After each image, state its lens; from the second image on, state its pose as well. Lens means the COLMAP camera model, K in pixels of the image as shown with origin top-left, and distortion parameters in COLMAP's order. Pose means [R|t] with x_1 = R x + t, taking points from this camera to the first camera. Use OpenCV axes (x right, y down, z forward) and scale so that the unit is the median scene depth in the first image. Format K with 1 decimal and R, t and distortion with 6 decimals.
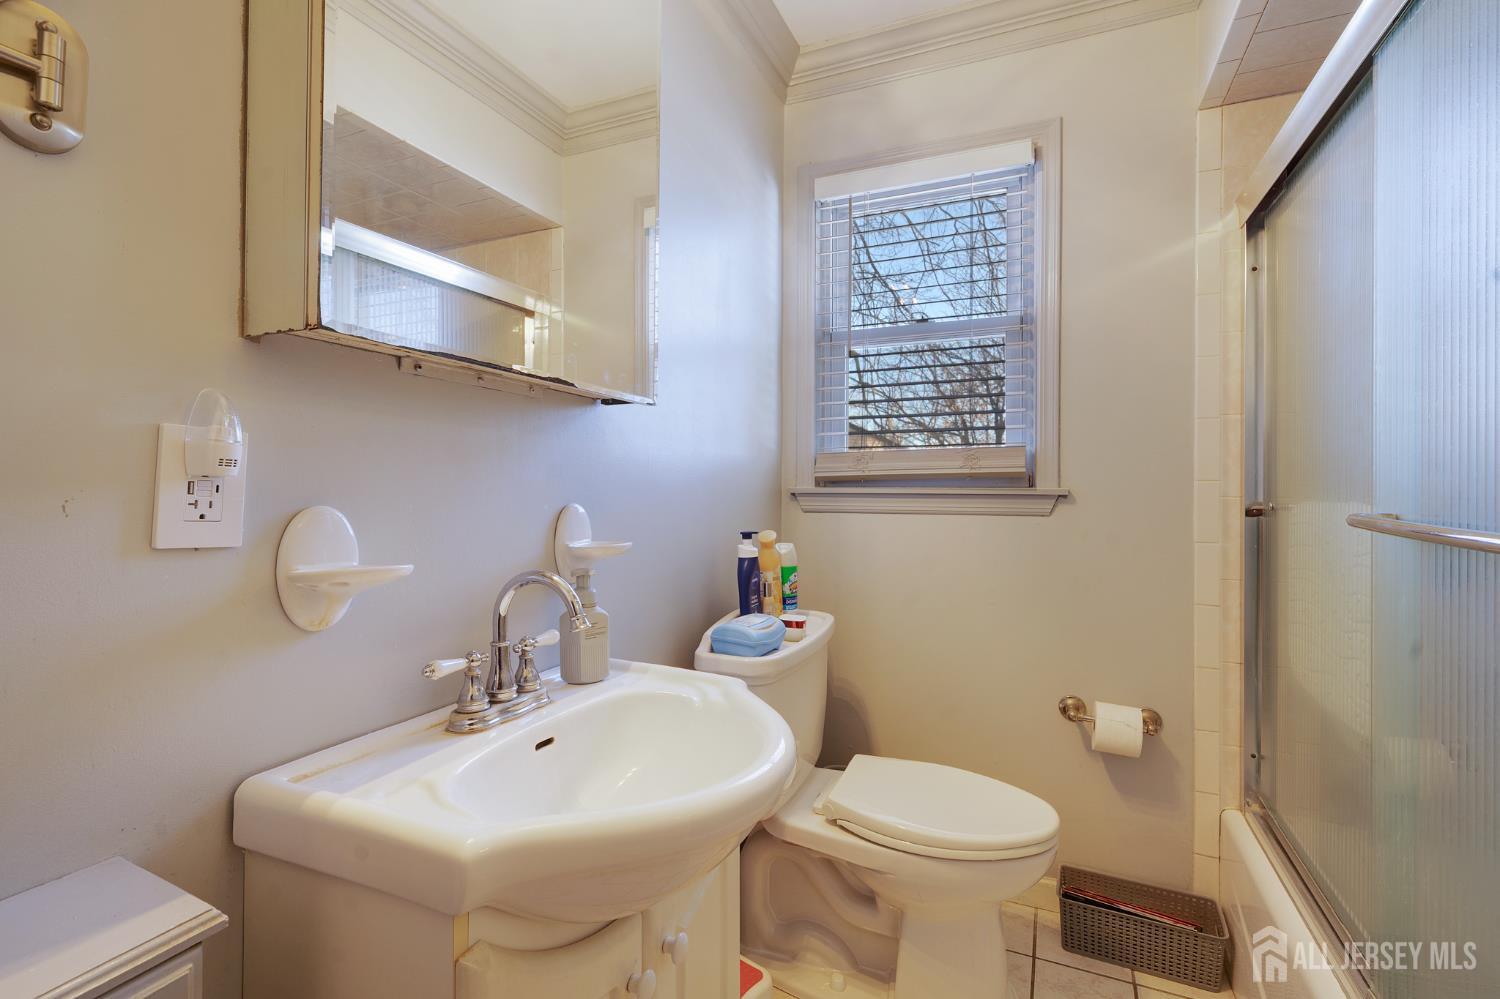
lens RADIAL K [[666.1, 0, 741.7], [0, 666.1, 483.8], [0, 0, 1]] dist [-0.001256, 0.000923]
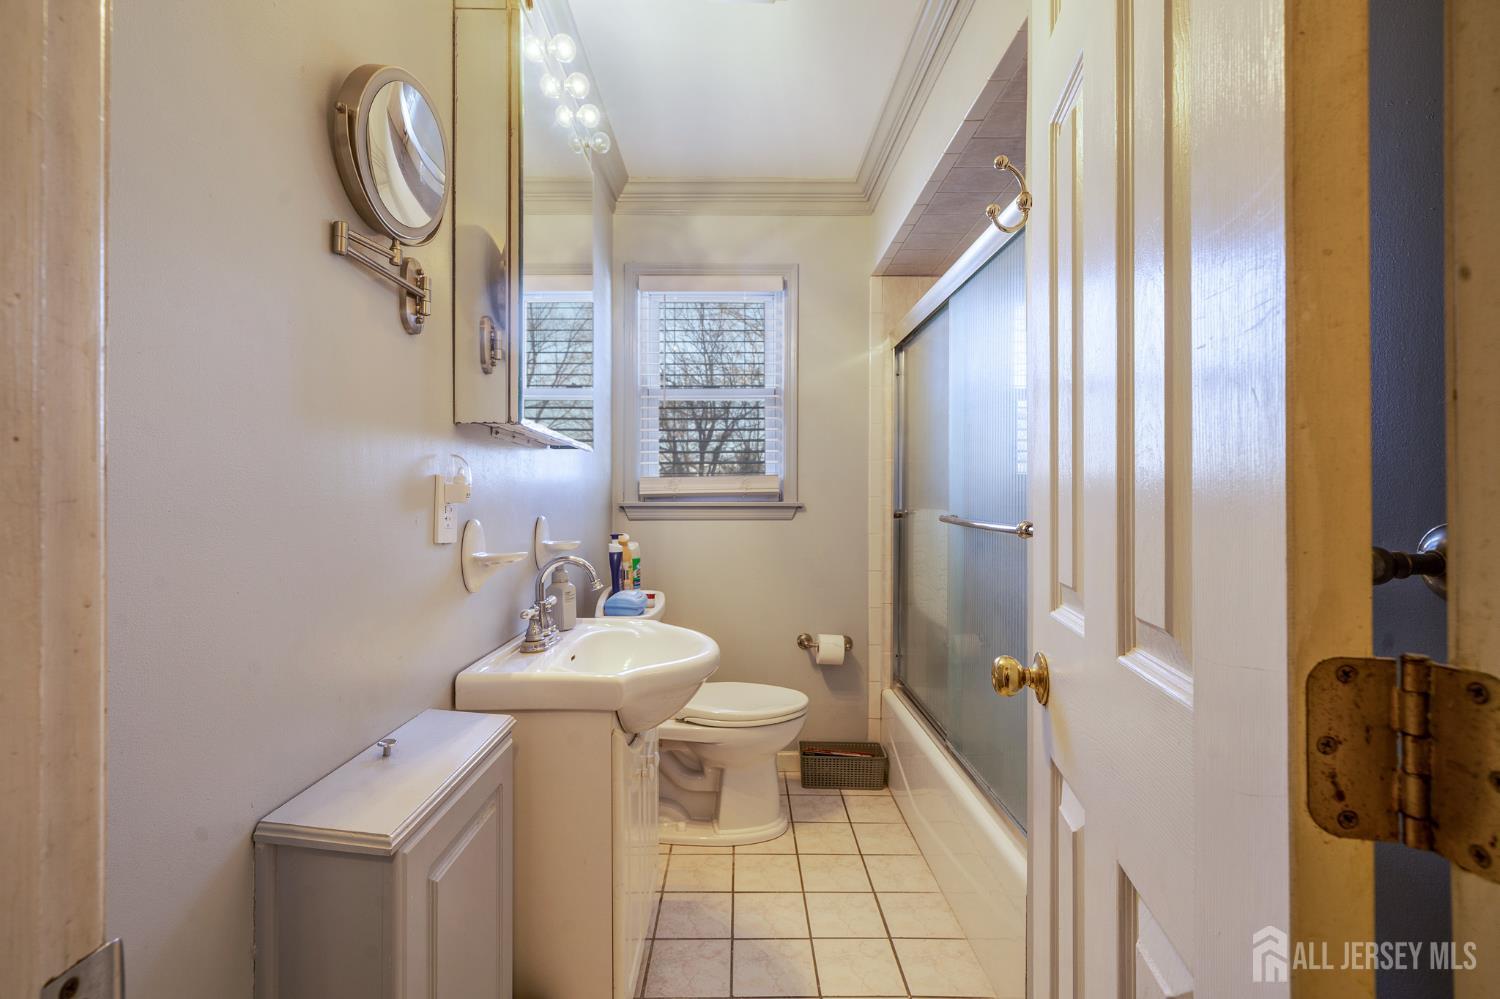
lens RADIAL K [[666.1, 0, 751.4], [0, 666.1, 500.6], [0, 0, 1]] dist [-0.001256, 0.000923]
pose [[0.895478, -0.004727, 0.445081, -0.339257], [0.000479, 0.999953, 0.009655, -0.012757], [-0.445106, -0.008432, 0.895438, -0.378286]]
